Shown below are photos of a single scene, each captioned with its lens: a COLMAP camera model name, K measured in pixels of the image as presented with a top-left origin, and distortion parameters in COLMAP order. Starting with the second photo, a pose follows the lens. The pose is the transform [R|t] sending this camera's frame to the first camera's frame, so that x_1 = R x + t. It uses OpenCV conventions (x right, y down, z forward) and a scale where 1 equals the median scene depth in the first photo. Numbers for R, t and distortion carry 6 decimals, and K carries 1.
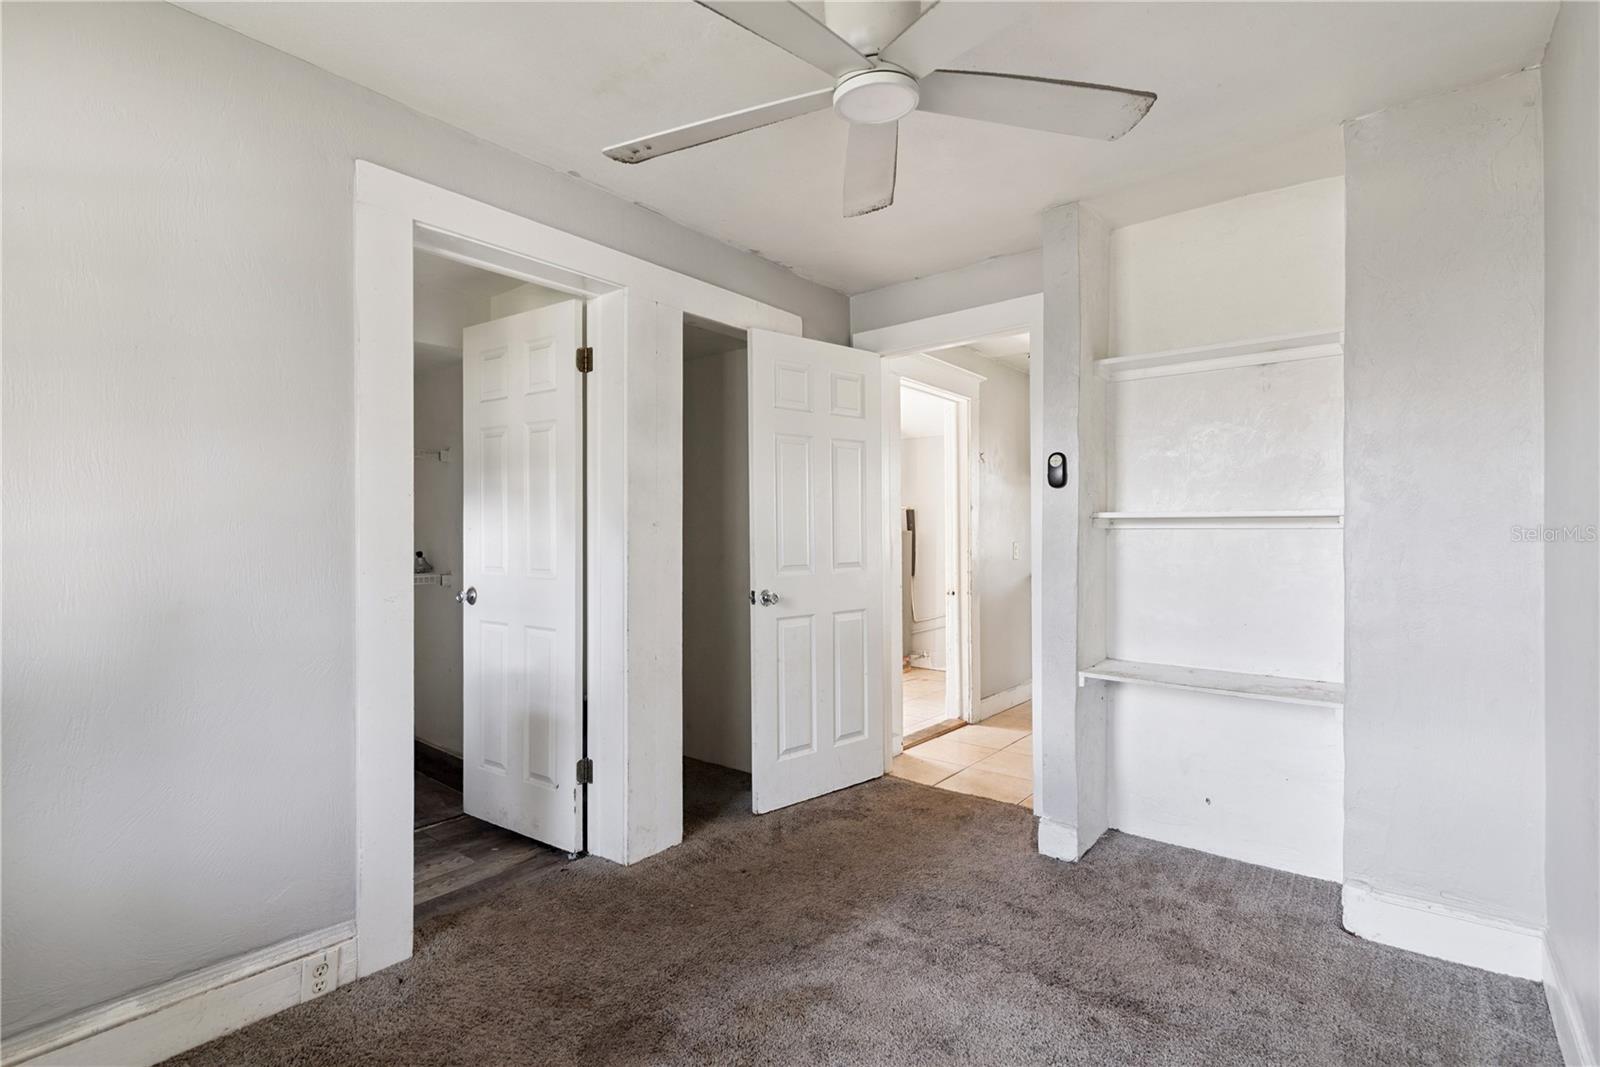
lens RADIAL K [[757.1, 0, 800.0], [0, 757.1, 533.5], [0, 0, 1]] dist [0.004100, 0.000190]
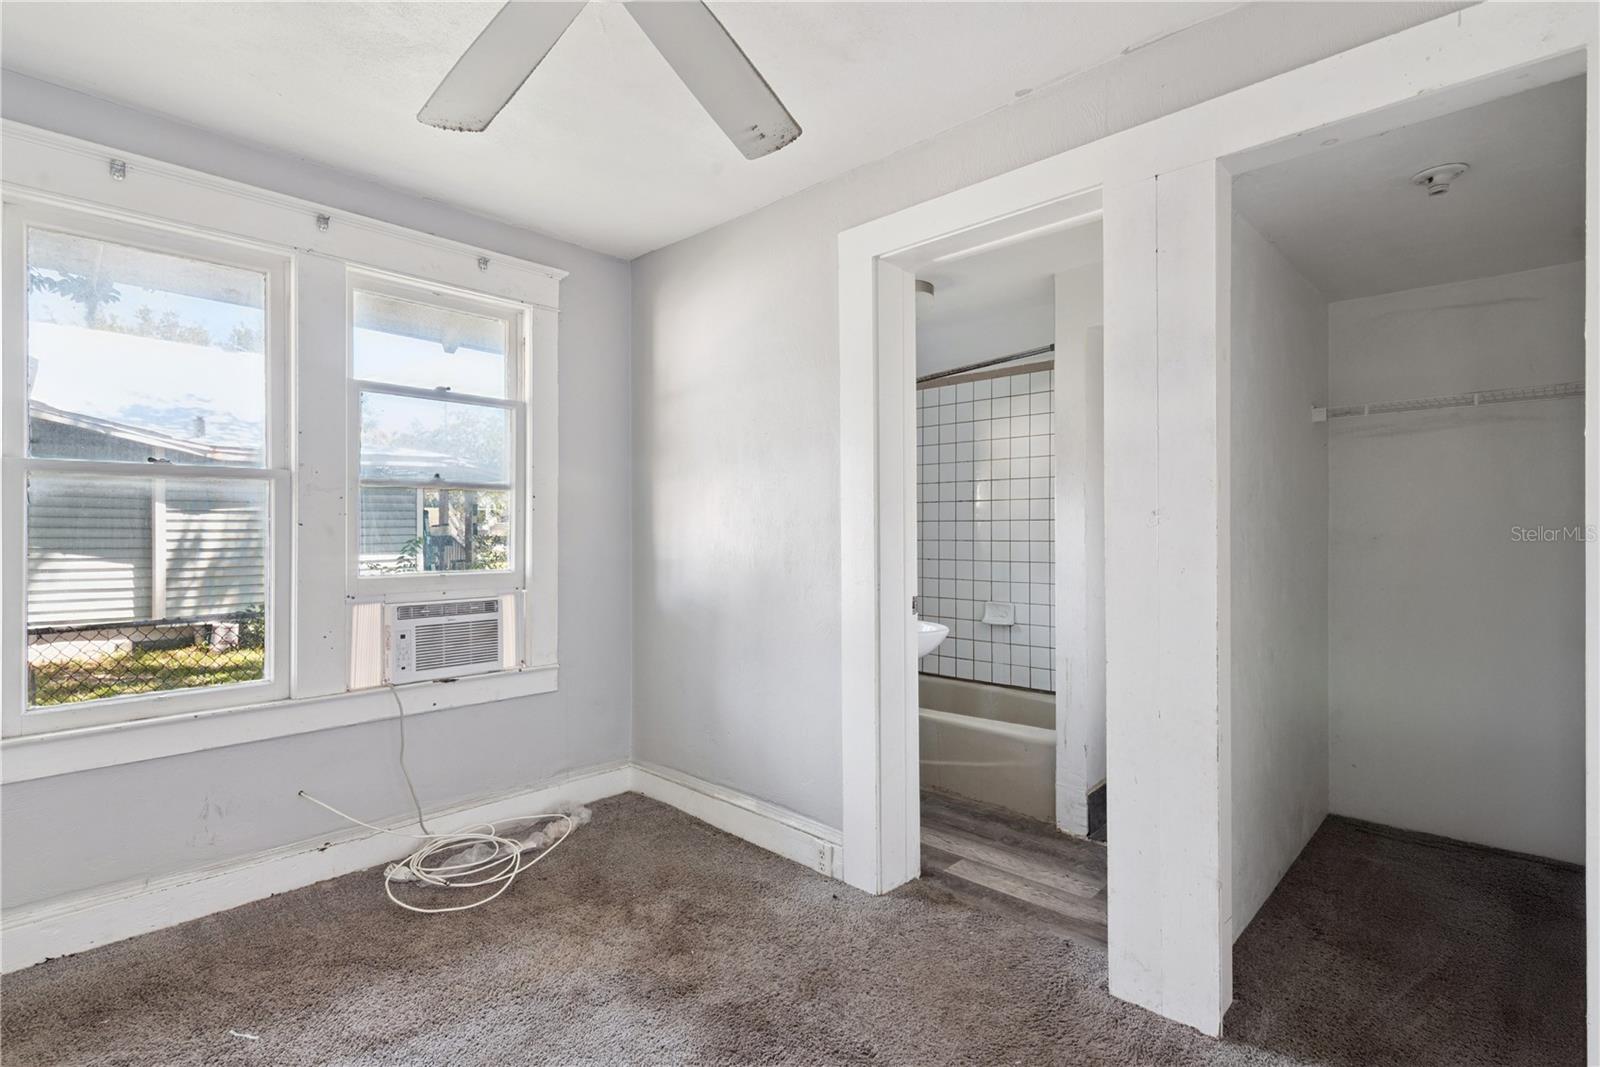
lens RADIAL K [[757.1, 0, 800.0], [0, 757.1, 533.5], [0, 0, 1]] dist [0.004100, 0.000190]
pose [[-0.076964, -0.004238, -0.997025, 0.694539], [-0.002277, 0.999989, -0.004074, 0.016409], [0.997031, 0.001957, -0.076973, 1.052148]]
